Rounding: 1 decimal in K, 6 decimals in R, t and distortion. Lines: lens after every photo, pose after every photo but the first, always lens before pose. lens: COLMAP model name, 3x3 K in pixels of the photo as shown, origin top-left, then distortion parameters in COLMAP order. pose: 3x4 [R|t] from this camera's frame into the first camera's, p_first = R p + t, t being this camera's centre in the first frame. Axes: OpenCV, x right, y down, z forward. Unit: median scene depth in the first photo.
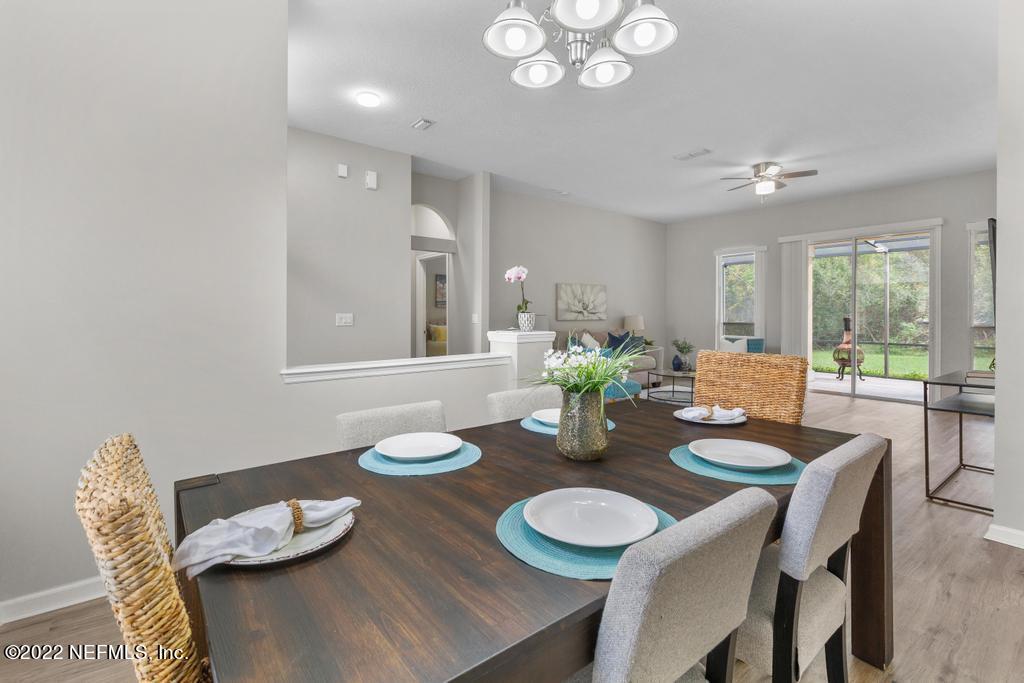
lens RADIAL K [[466.3, 0, 509.7], [0, 466.3, 322.4], [0, 0, 1]] dist [0.008177, -0.000215]
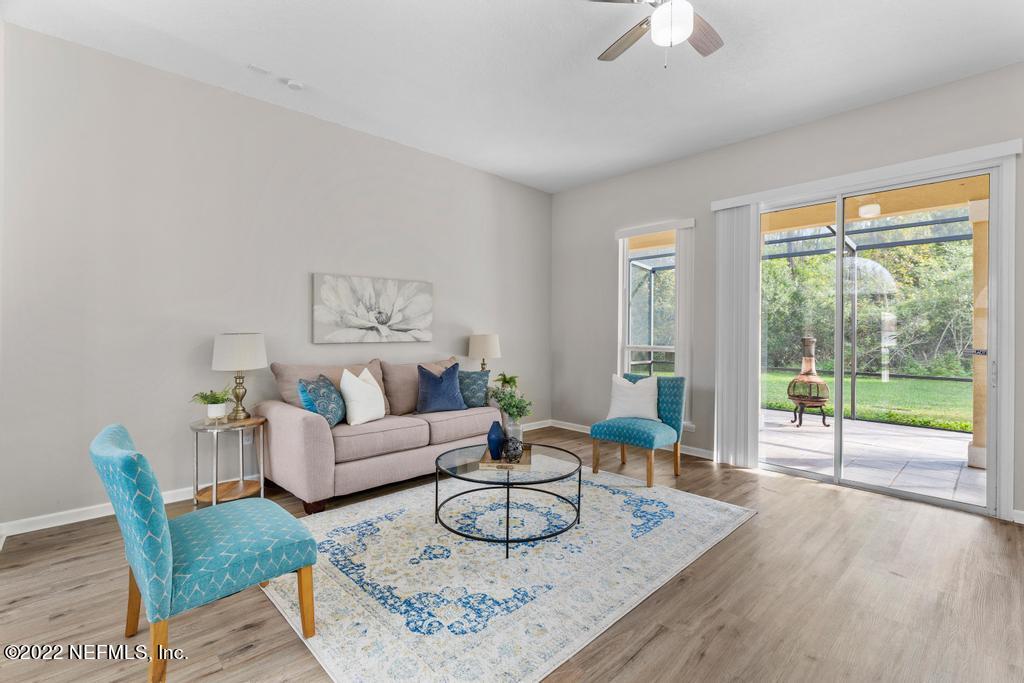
lens RADIAL K [[466.3, 0, 513.1], [0, 466.3, 338.0], [0, 0, 1]] dist [0.008177, -0.000215]
pose [[0.994831, 0.003092, 0.101495, 0.256587], [-0.002756, 0.999990, -0.003453, -0.008598], [-0.101505, 0.003156, 0.994830, 0.425190]]
